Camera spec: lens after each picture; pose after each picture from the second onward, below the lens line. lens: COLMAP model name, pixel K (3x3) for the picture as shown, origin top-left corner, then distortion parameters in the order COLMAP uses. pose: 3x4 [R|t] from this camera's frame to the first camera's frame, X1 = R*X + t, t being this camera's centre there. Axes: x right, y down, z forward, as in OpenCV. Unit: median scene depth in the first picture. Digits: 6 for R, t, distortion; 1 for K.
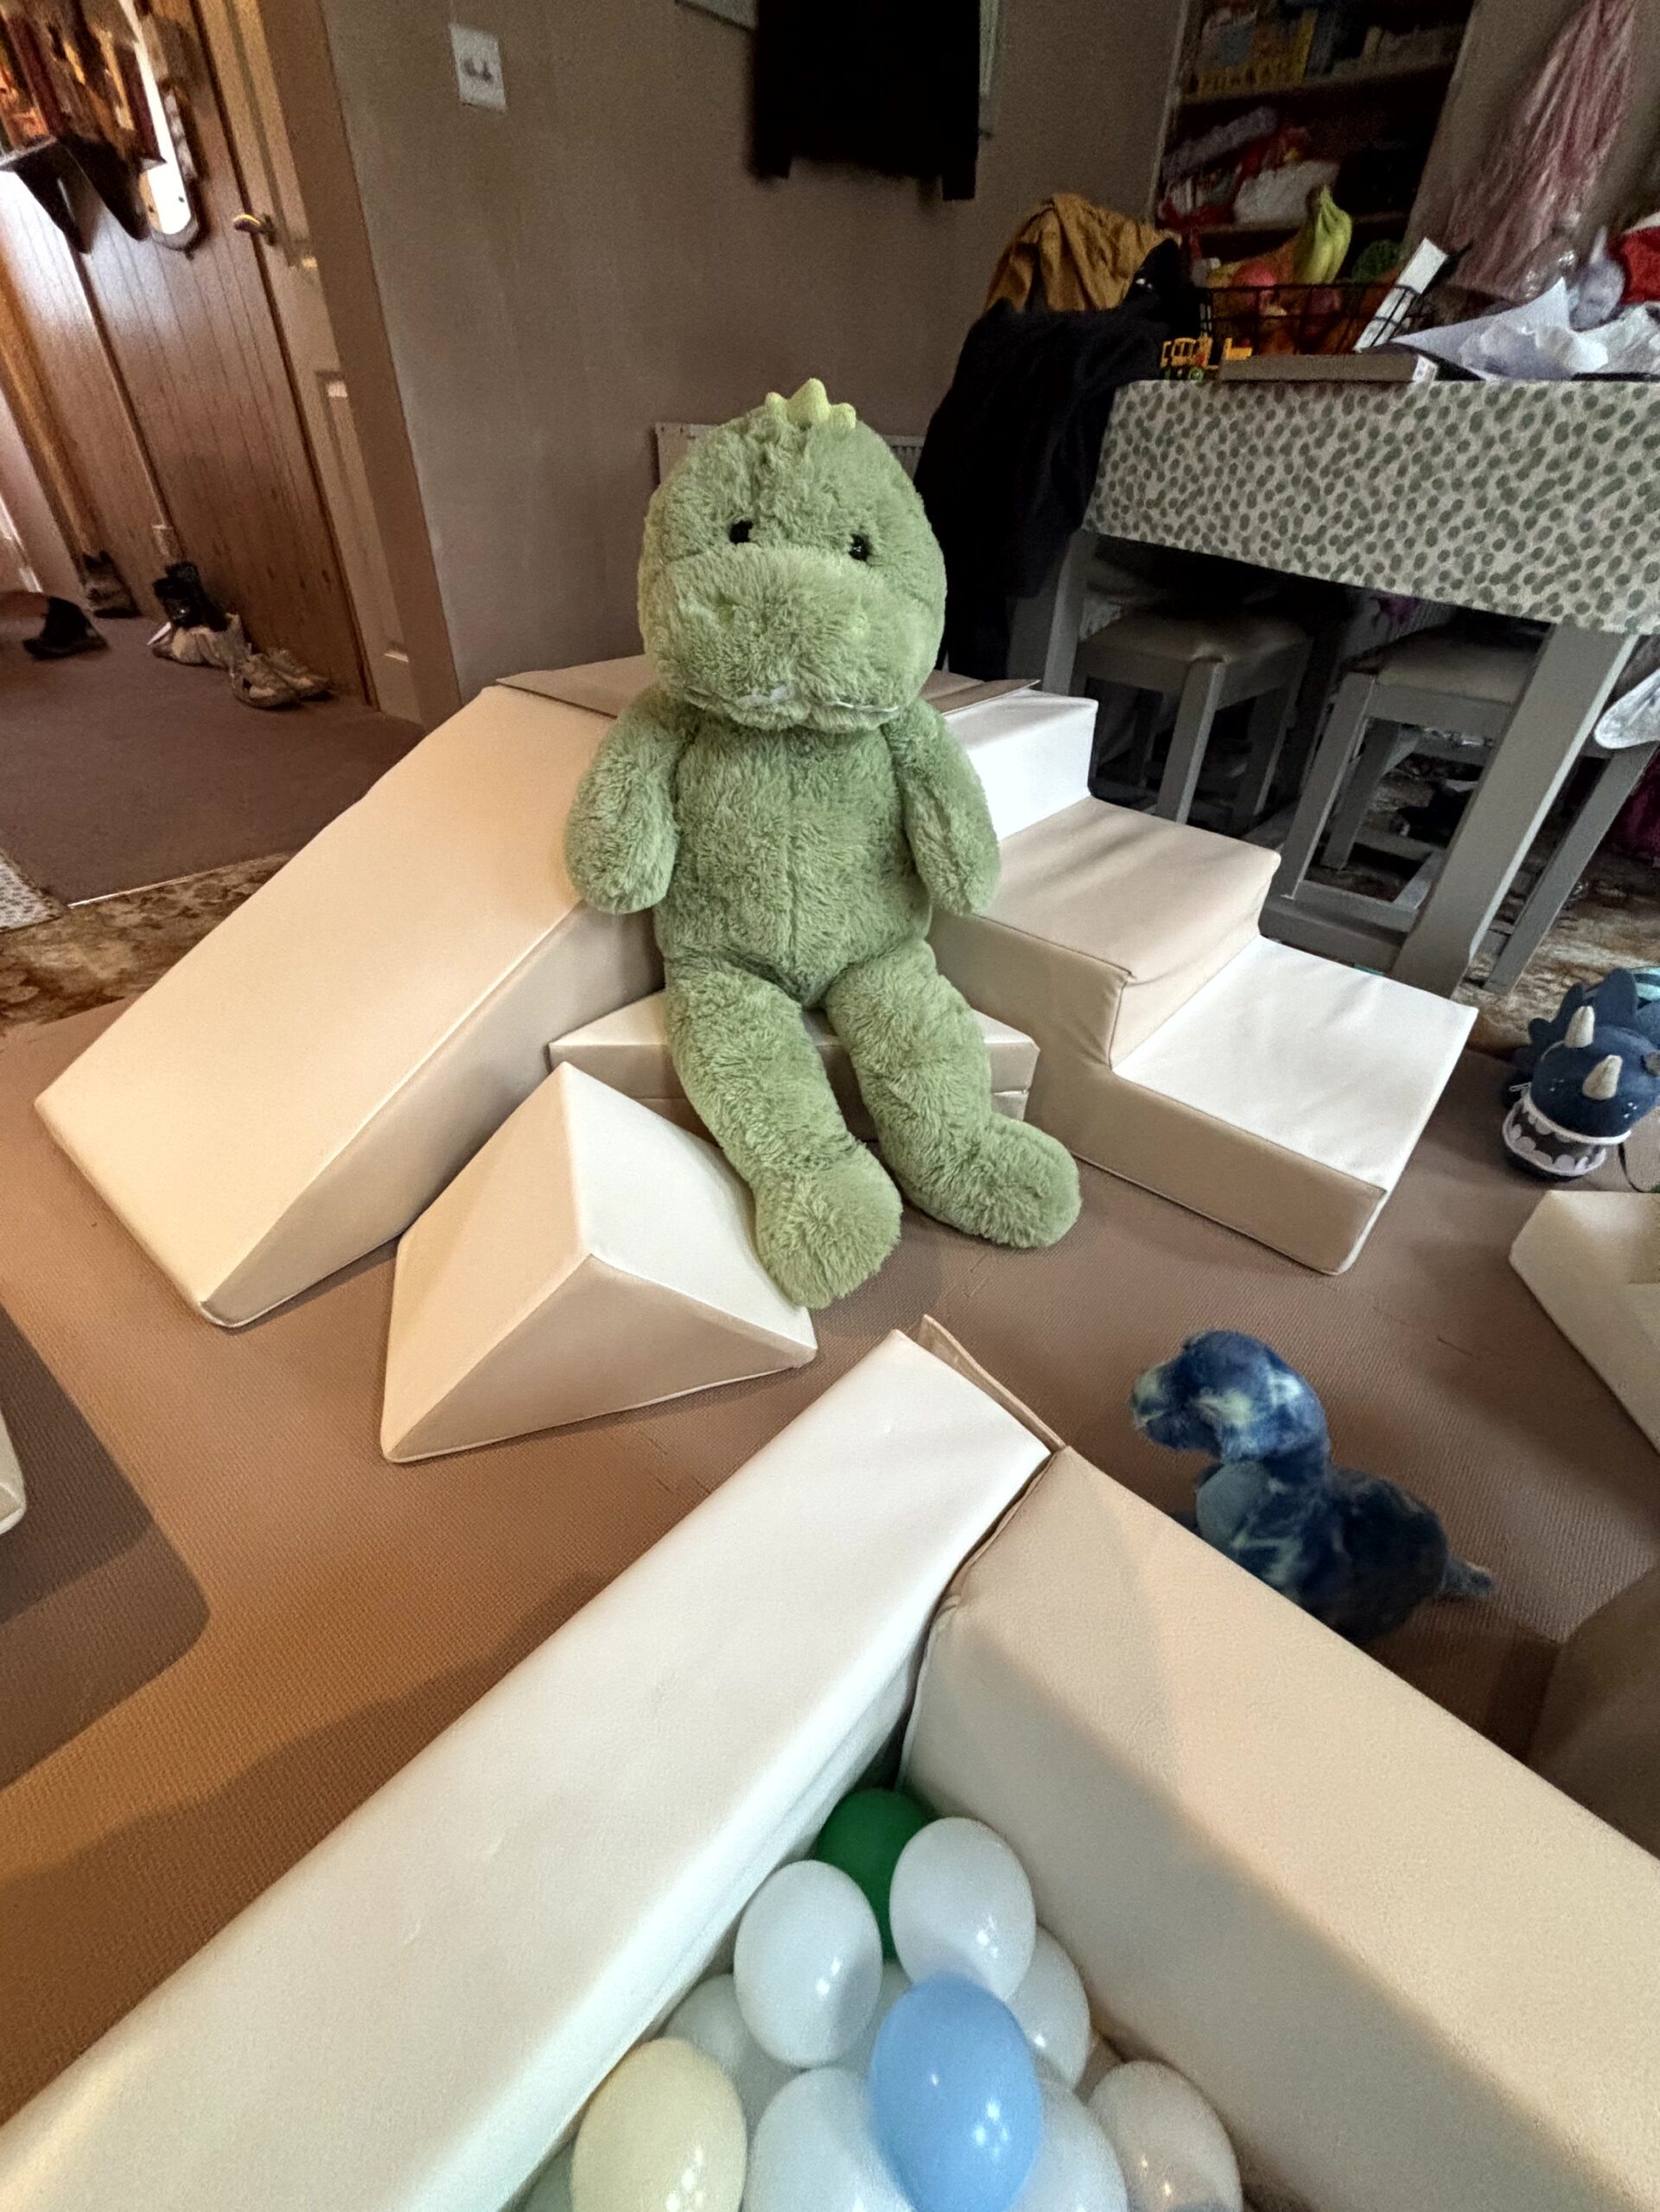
lens RADIAL K [[888.8, 0, 832.7], [0, 888.8, 1105.8], [0, 0, 1]] dist [0.001698, -0.000434]
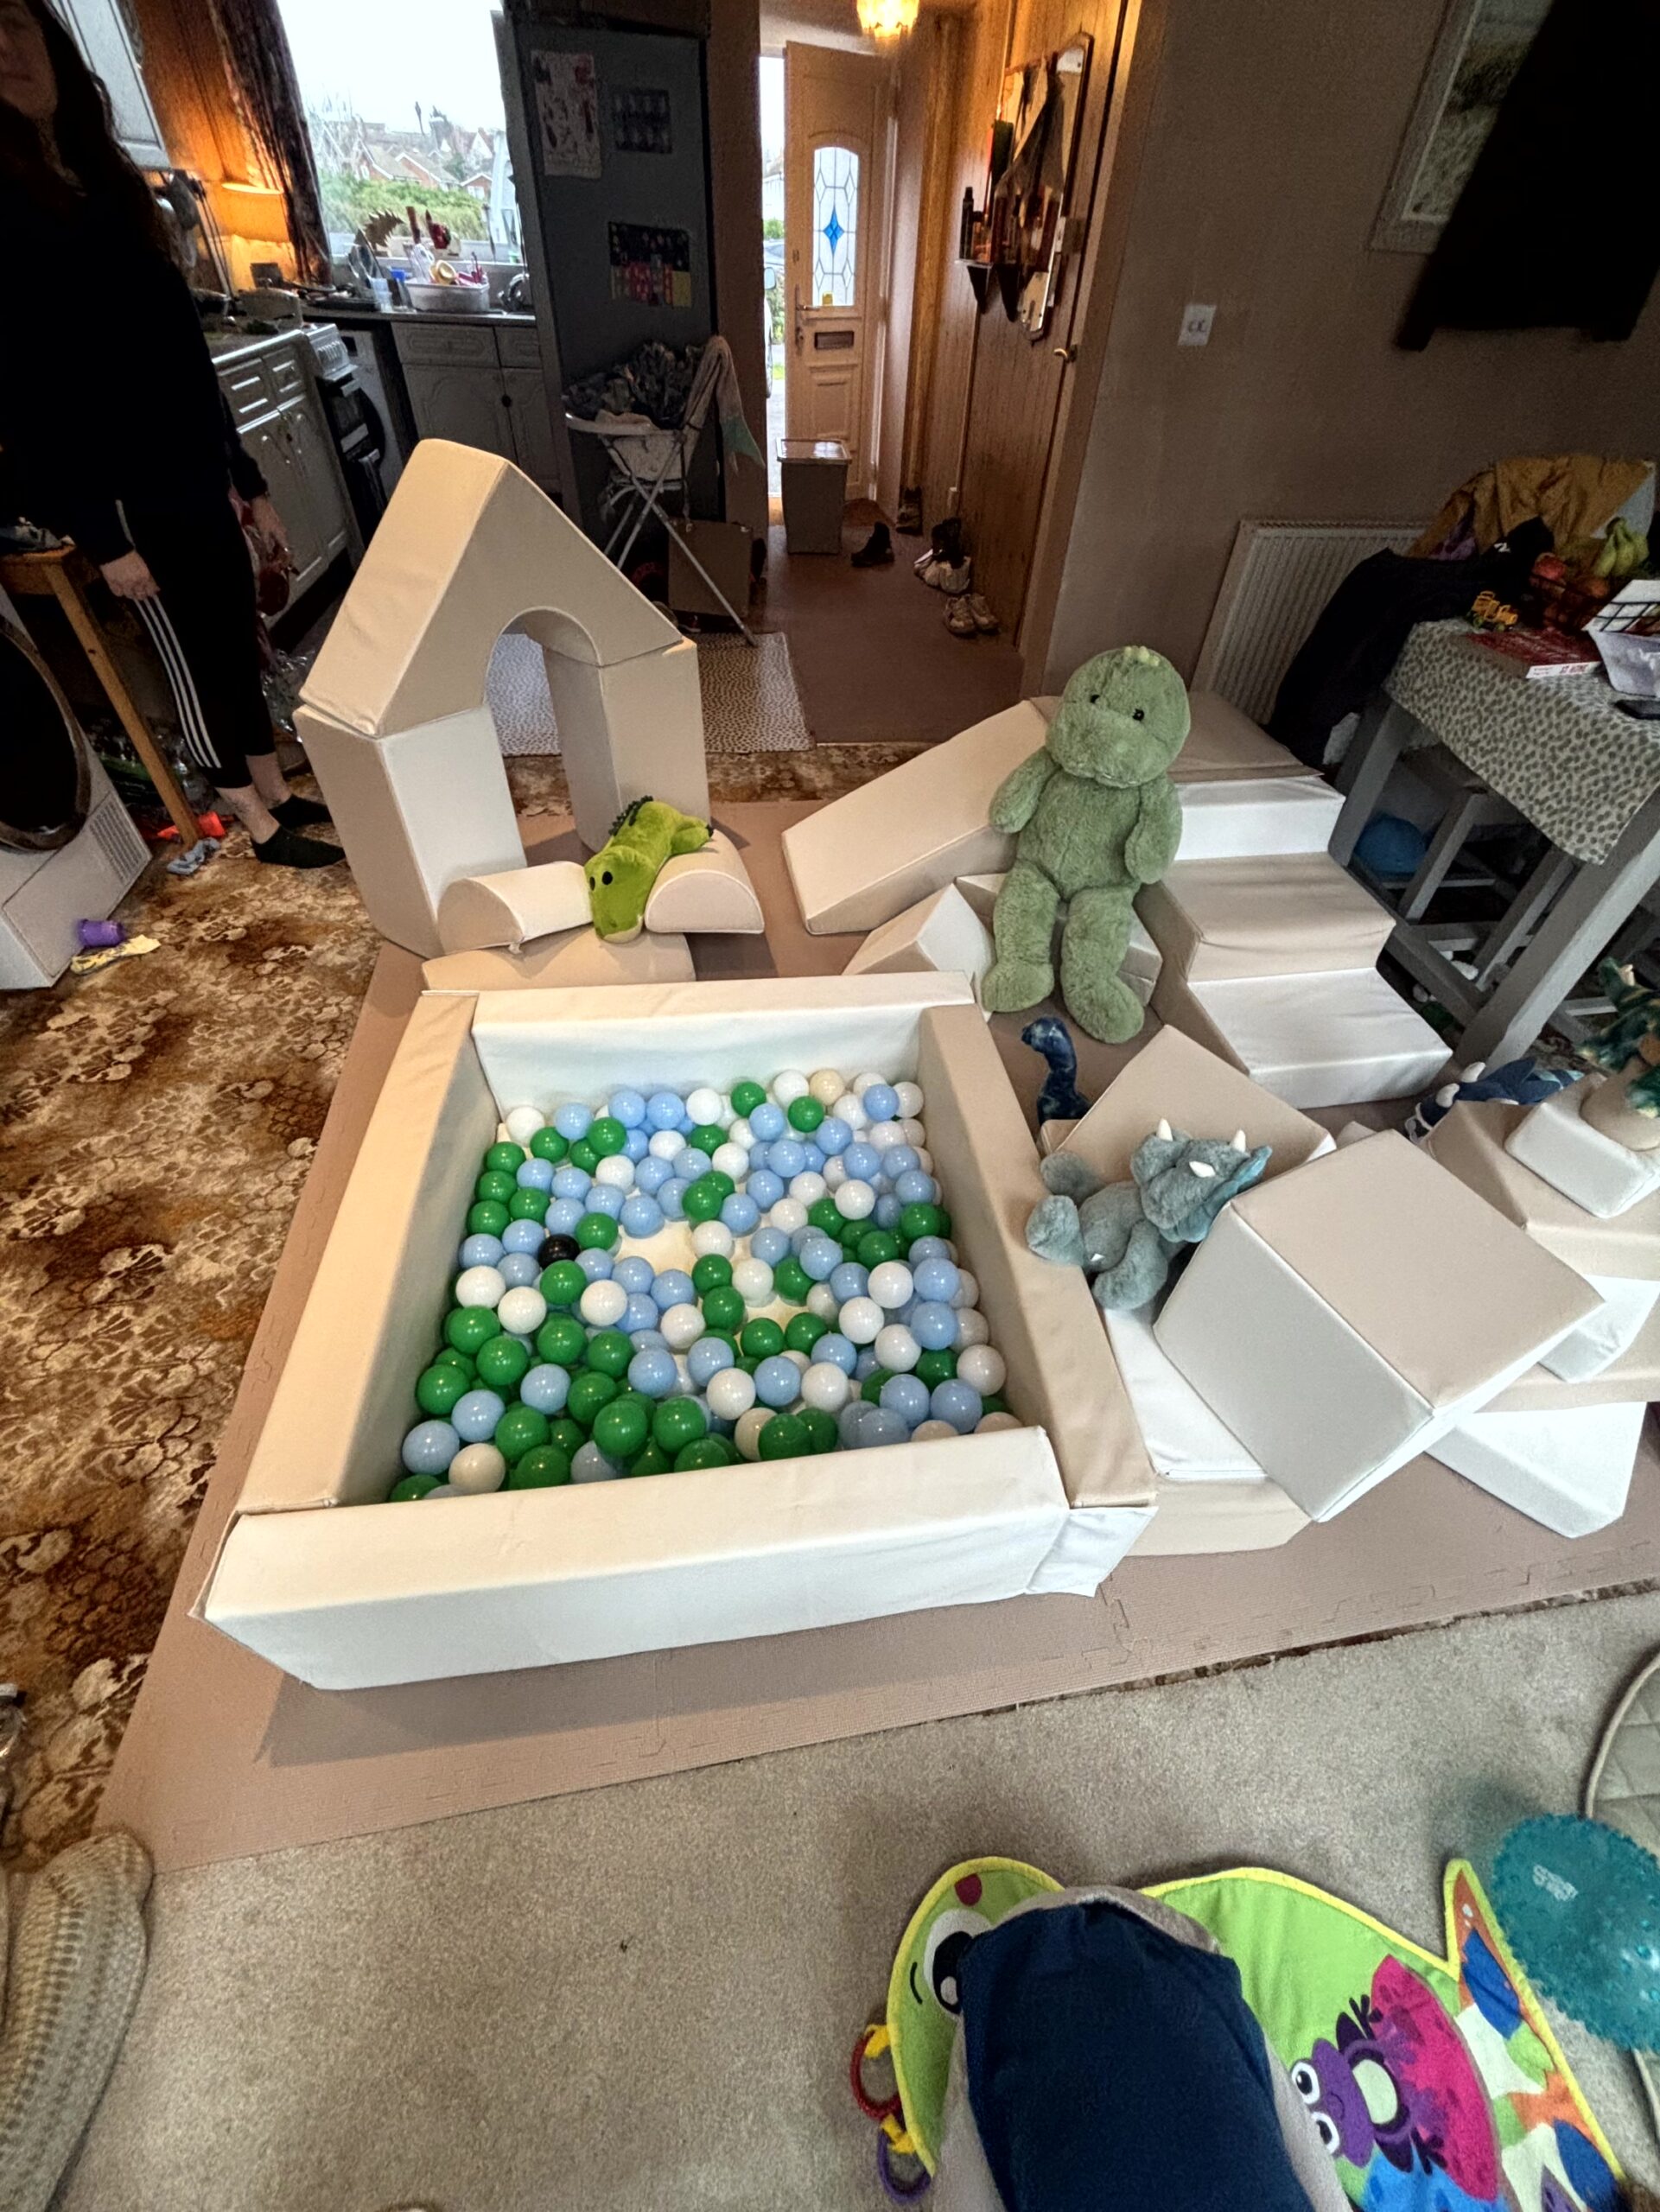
lens RADIAL K [[888.8, 0, 829.8], [0, 888.8, 1109.5], [0, 0, 1]] dist [0.001698, -0.000434]
pose [[0.760565, 0.454095, -0.464045, 0.627845], [-0.395531, 0.890850, 0.223478, 0.069213], [0.514875, 0.013575, 0.857158, -0.925734]]
